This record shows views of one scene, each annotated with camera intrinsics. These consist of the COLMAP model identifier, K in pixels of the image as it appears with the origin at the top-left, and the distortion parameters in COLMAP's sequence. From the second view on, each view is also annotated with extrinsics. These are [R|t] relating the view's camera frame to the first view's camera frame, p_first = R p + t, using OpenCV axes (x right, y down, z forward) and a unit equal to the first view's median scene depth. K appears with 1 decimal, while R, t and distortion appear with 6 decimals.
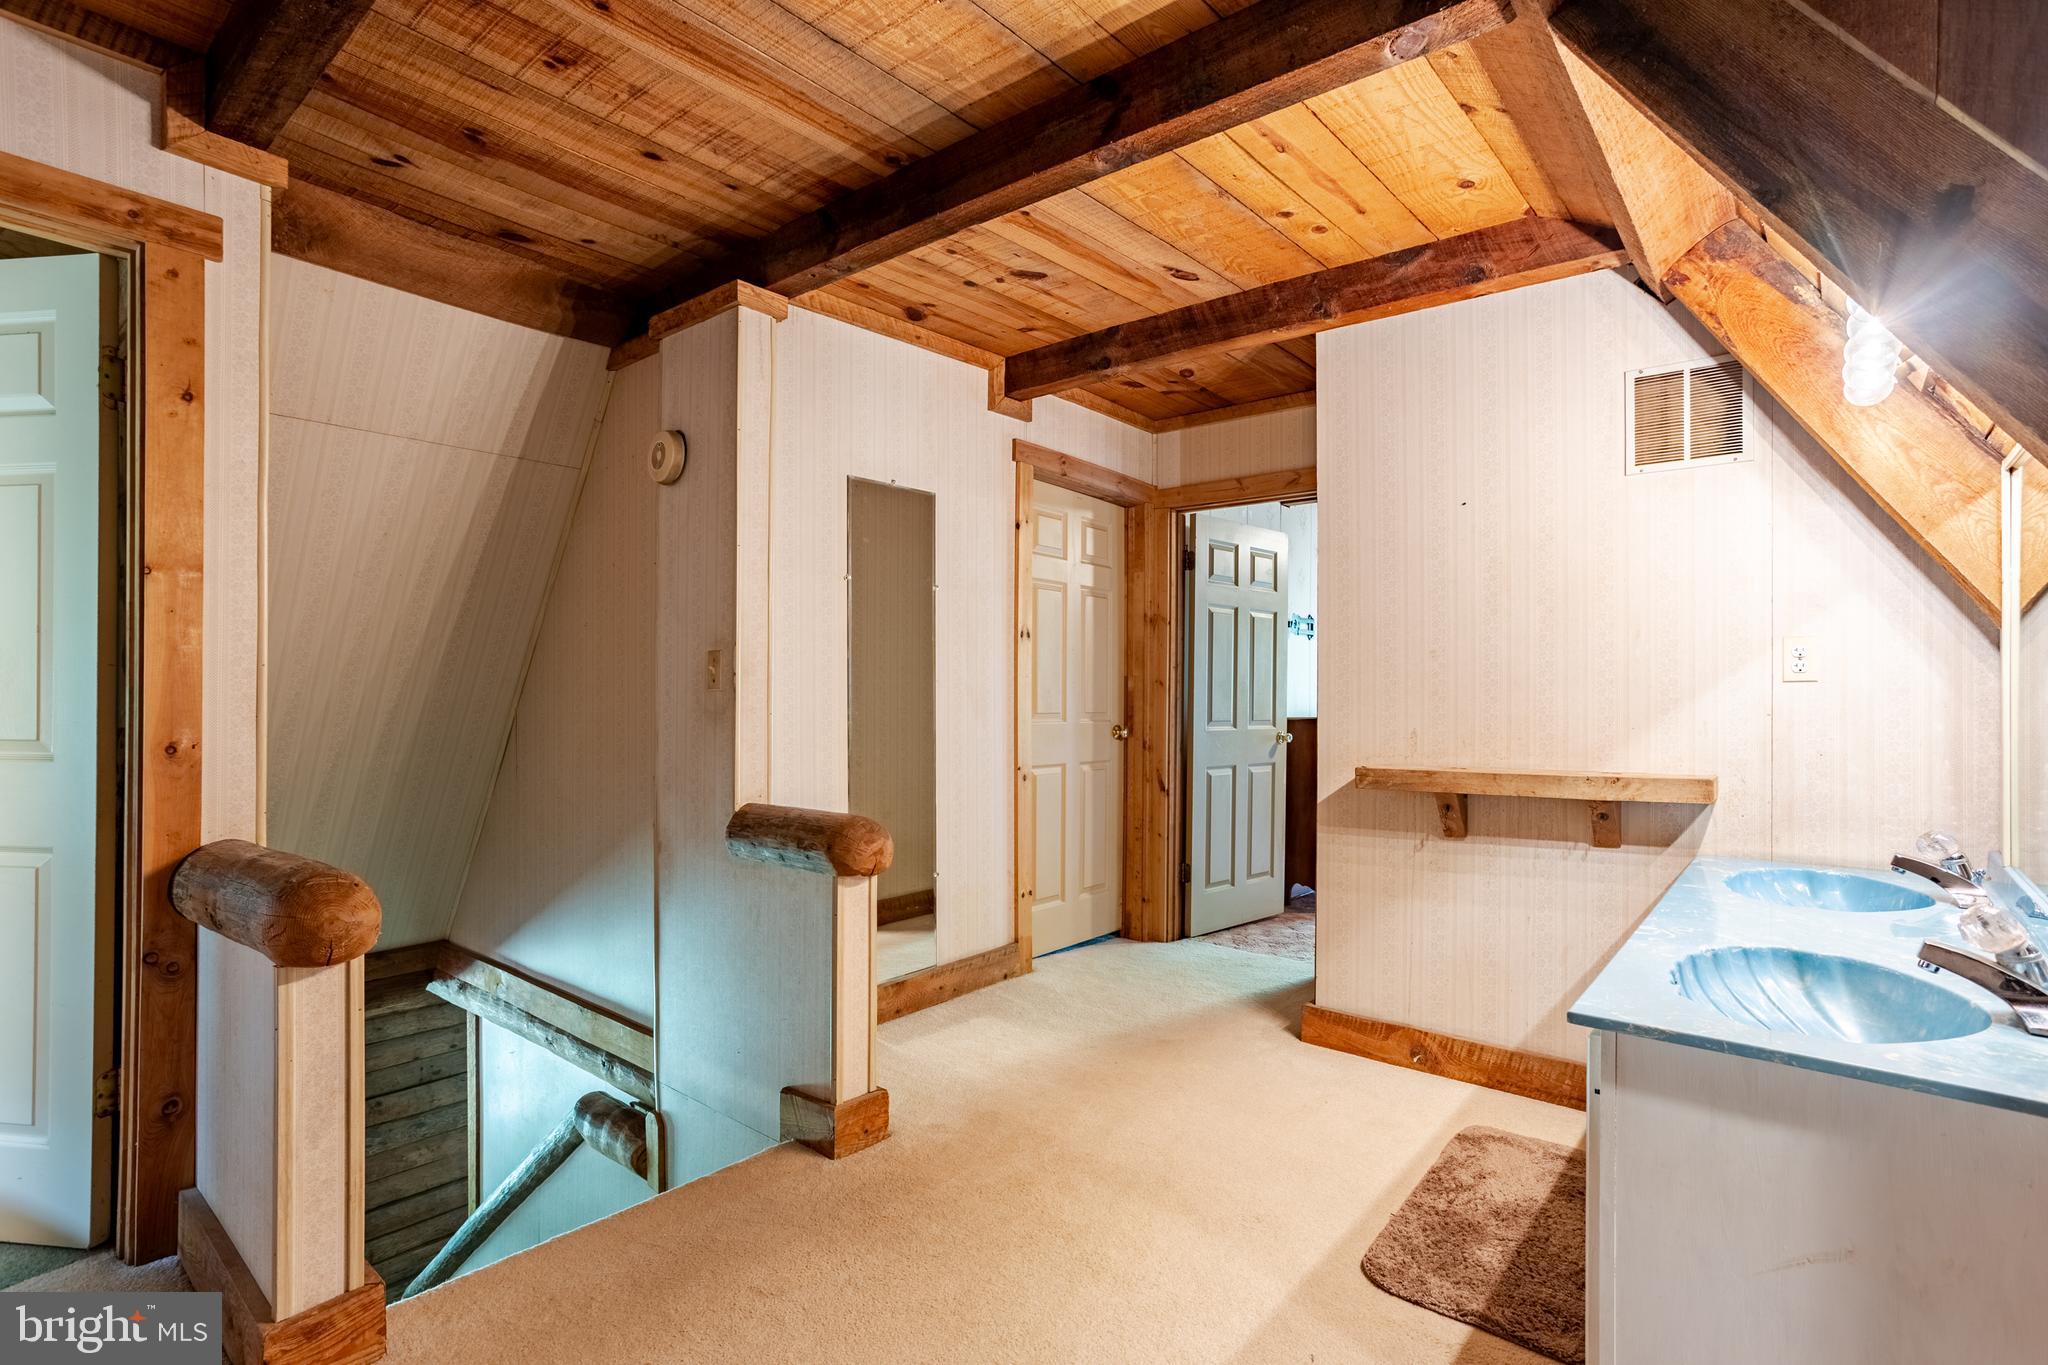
lens RADIAL K [[1008.8, 0, 1021.4], [0, 1008.8, 683.6], [0, 0, 1]] dist [0.006871, 0.004439]
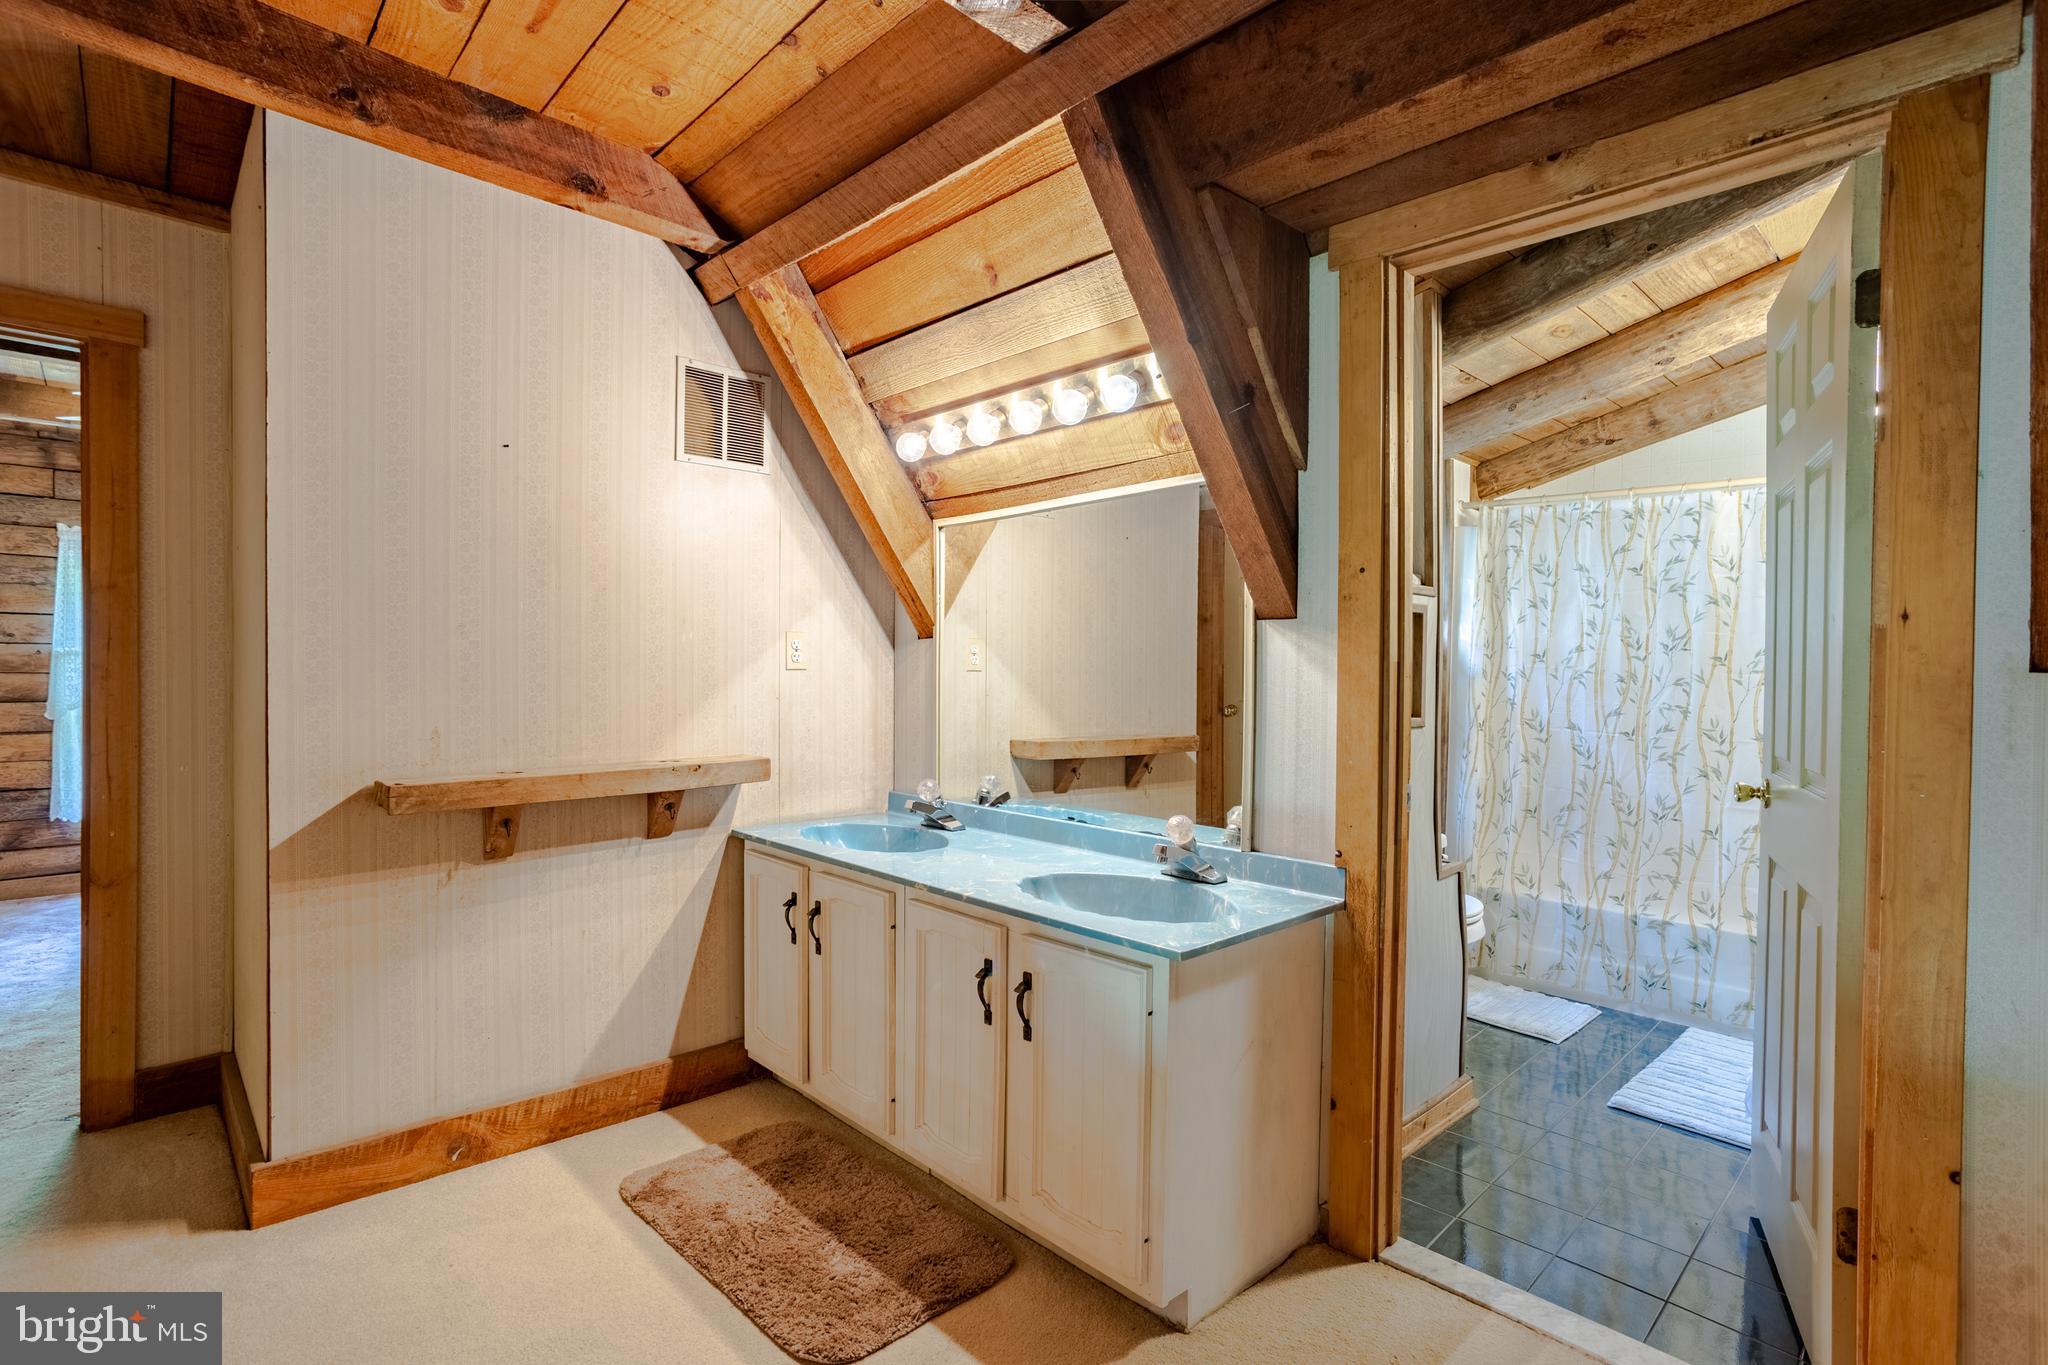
lens RADIAL K [[1008.8, 0, 1061.2], [0, 1008.8, 684.1], [0, 0, 1]] dist [0.006871, 0.004439]
pose [[0.121450, -0.011504, 0.992531, -0.329474], [-0.018326, 0.999736, 0.013830, -0.006760], [-0.992428, -0.019869, 0.121207, 0.479446]]
